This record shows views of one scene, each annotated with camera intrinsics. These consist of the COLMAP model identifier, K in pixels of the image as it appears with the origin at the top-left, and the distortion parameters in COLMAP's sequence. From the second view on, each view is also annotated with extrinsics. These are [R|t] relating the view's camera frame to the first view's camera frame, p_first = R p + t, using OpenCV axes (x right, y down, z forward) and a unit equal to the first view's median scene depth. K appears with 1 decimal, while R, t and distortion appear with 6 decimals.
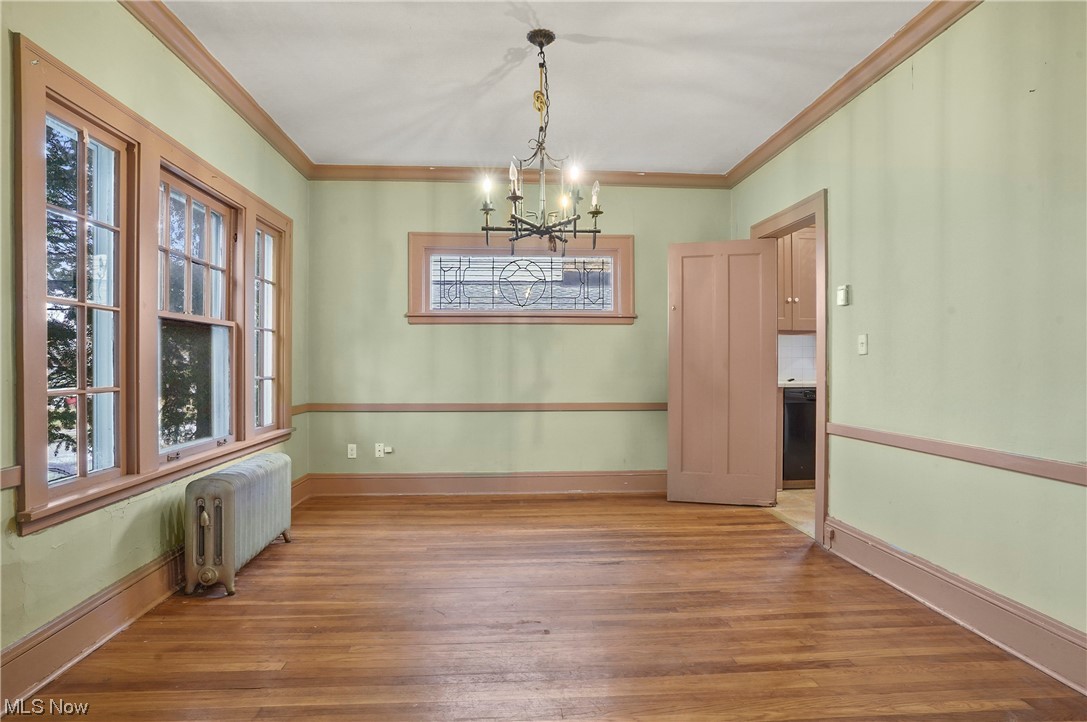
lens RADIAL K [[582.1, 0, 537.5], [0, 582.1, 362.2], [0, 0, 1]] dist [-0.001232, 0.000431]
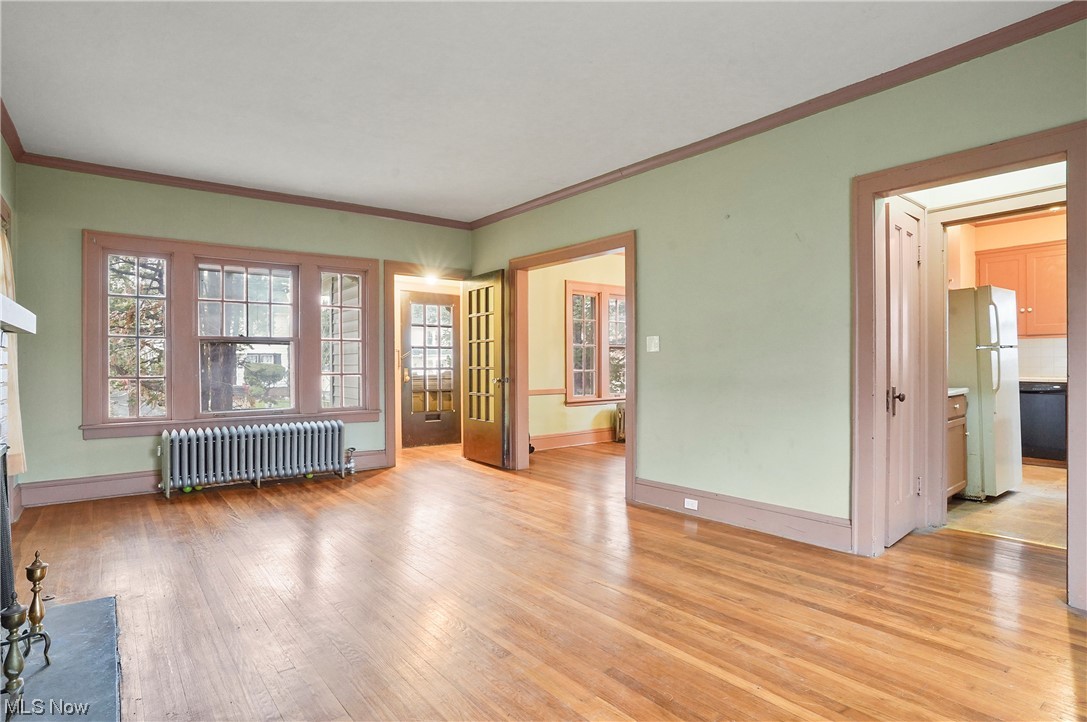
lens RADIAL K [[582.1, 0, 546.2], [0, 582.1, 363.6], [0, 0, 1]] dist [-0.001232, 0.000431]
pose [[0.582573, -0.008420, -0.812735, 1.630194], [0.008528, 0.999955, -0.004246, 0.005363], [0.812733, -0.004458, 0.582619, -1.041260]]
